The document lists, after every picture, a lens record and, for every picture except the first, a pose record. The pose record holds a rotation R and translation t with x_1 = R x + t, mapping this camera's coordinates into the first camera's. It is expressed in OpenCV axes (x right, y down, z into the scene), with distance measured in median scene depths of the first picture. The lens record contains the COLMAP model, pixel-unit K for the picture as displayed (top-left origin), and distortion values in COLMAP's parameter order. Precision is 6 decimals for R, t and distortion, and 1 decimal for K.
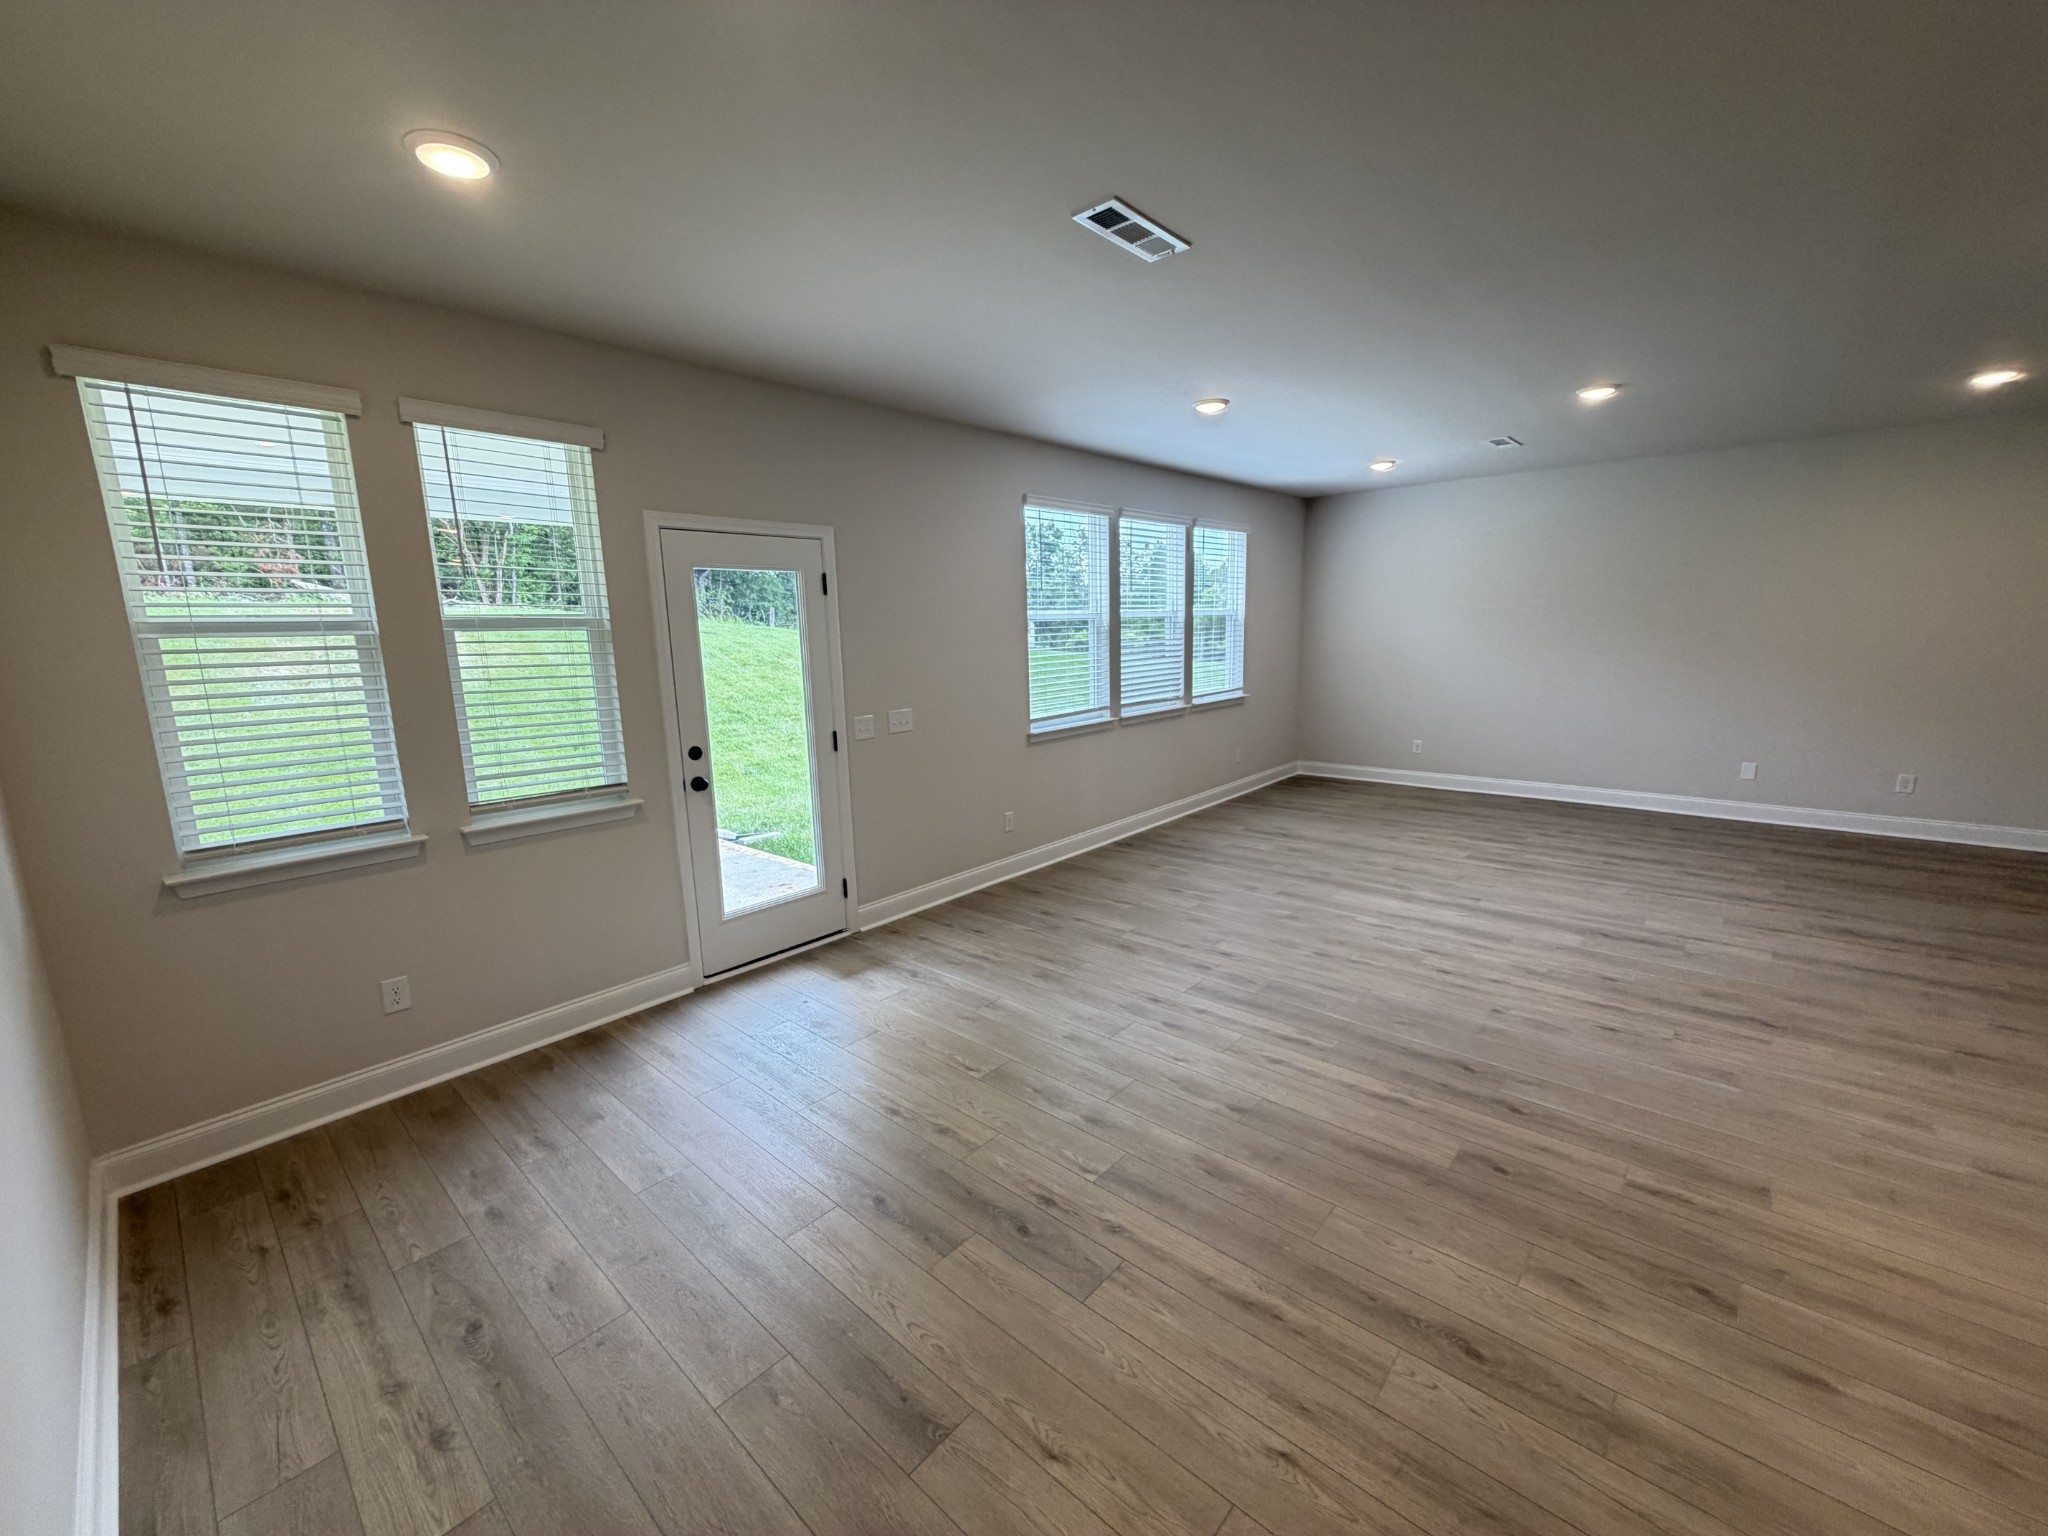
lens RADIAL K [[816.4, 0, 1013.8], [0, 816.4, 761.6], [0, 0, 1]] dist [-0.002333, 0.001279]
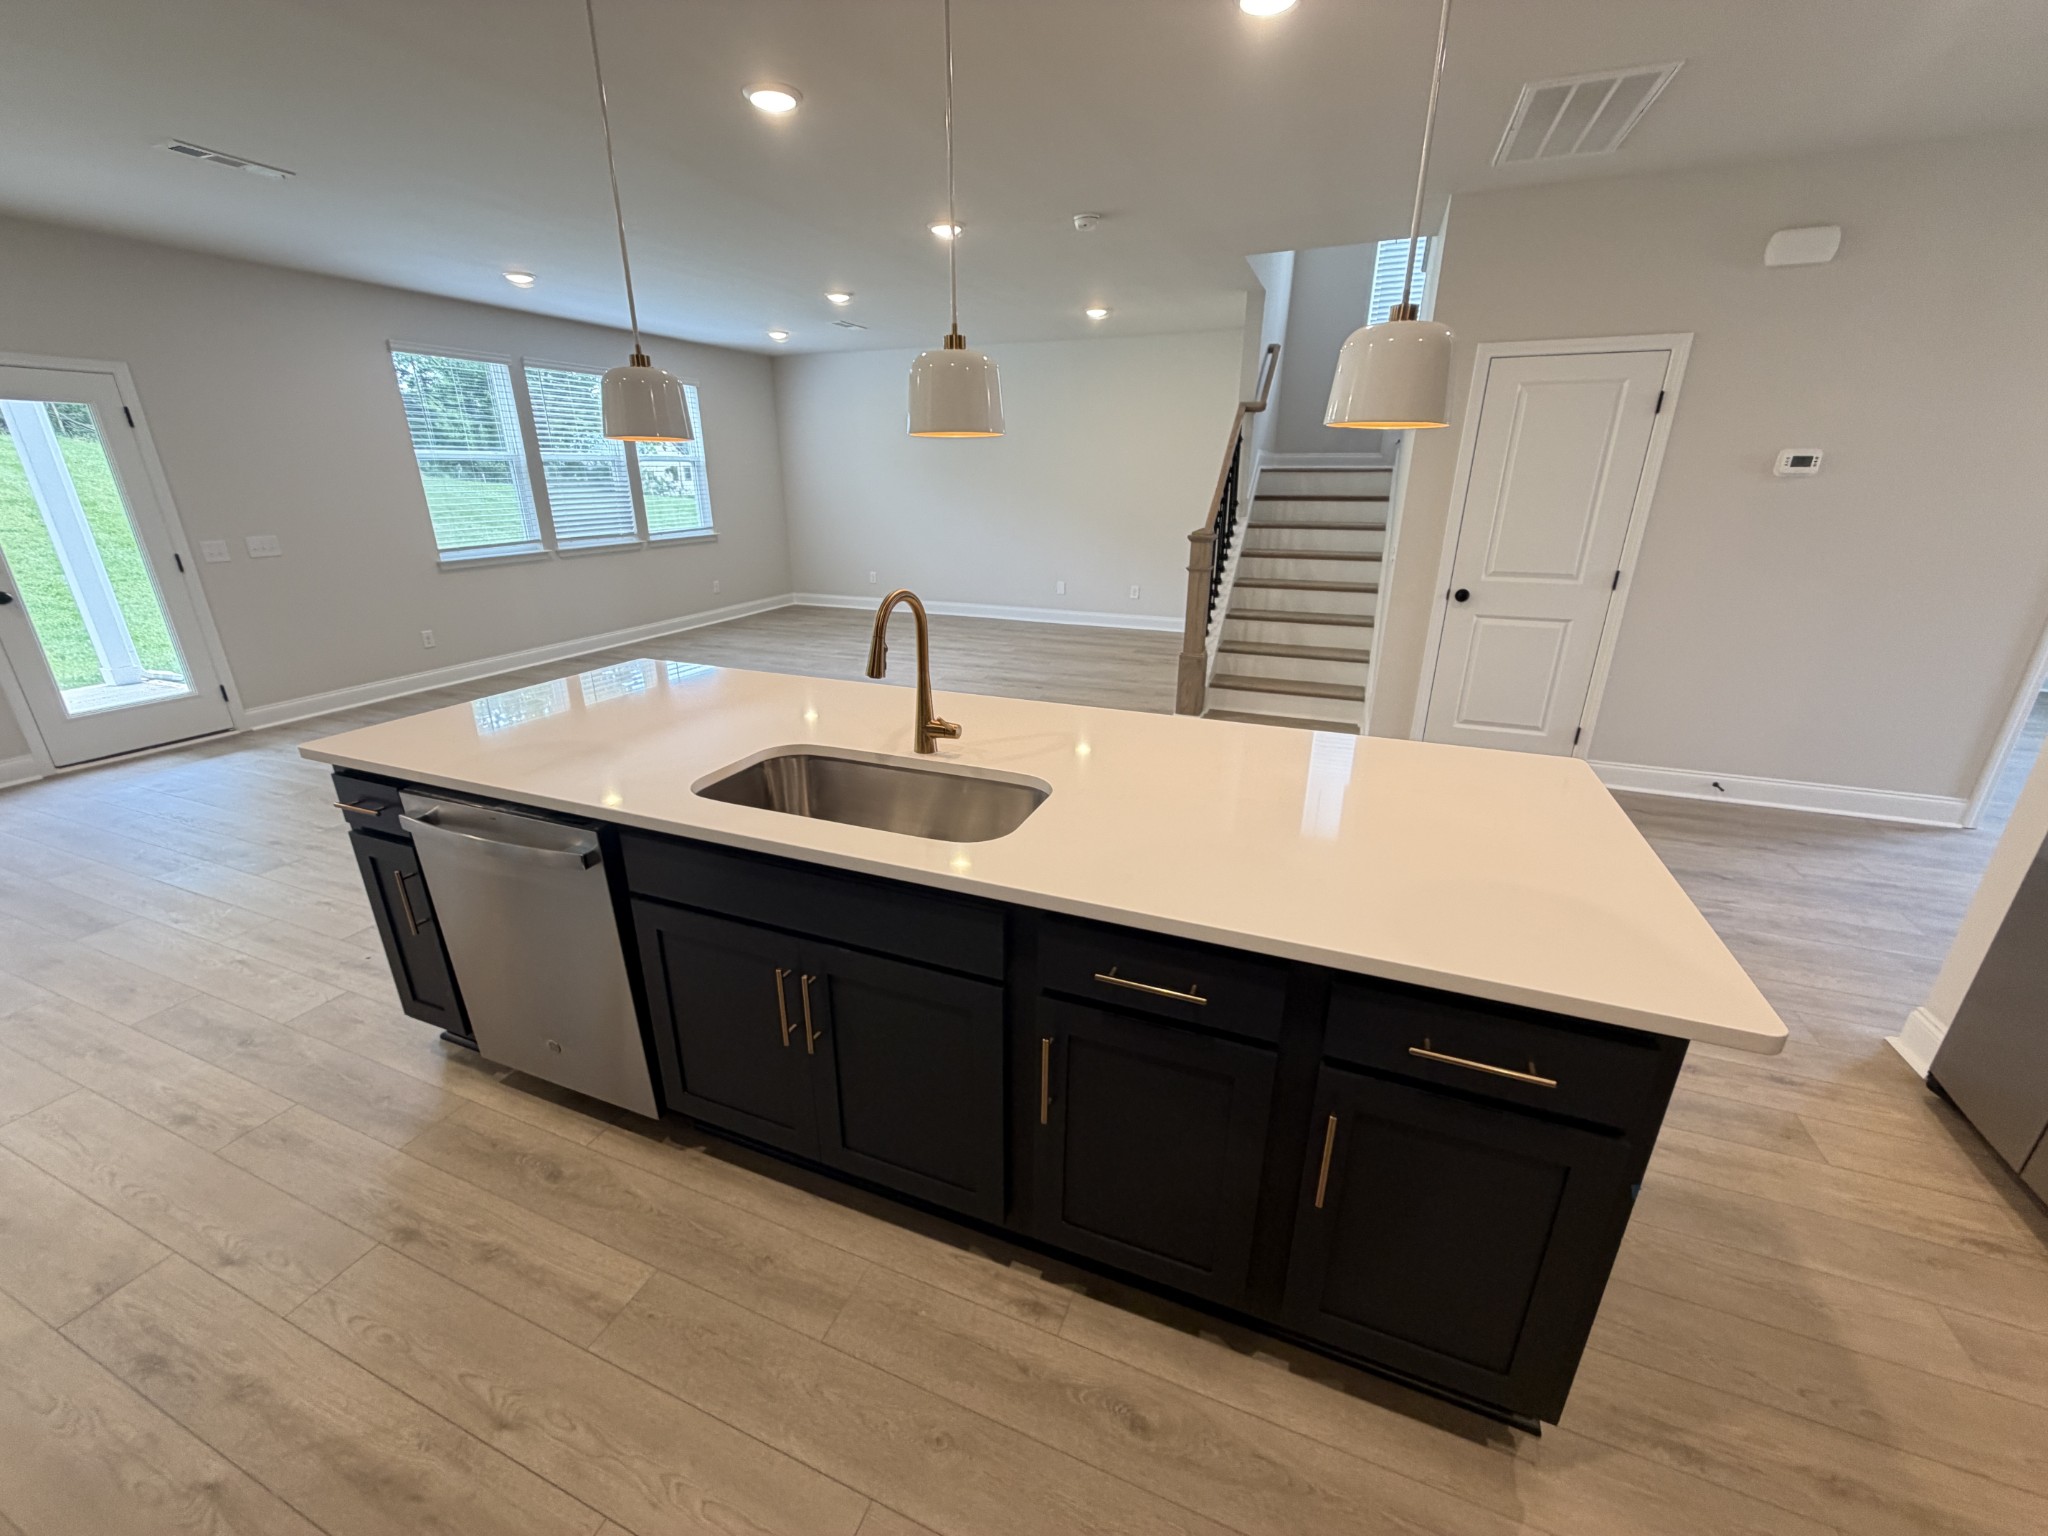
lens RADIAL K [[816.4, 0, 1013.3], [0, 816.4, 763.0], [0, 0, 1]] dist [-0.002333, 0.001279]
pose [[0.941144, -0.088544, 0.326201, 0.455840], [0.030813, 0.983535, 0.178071, 0.077794], [-0.336597, -0.157539, 0.928377, -0.469878]]
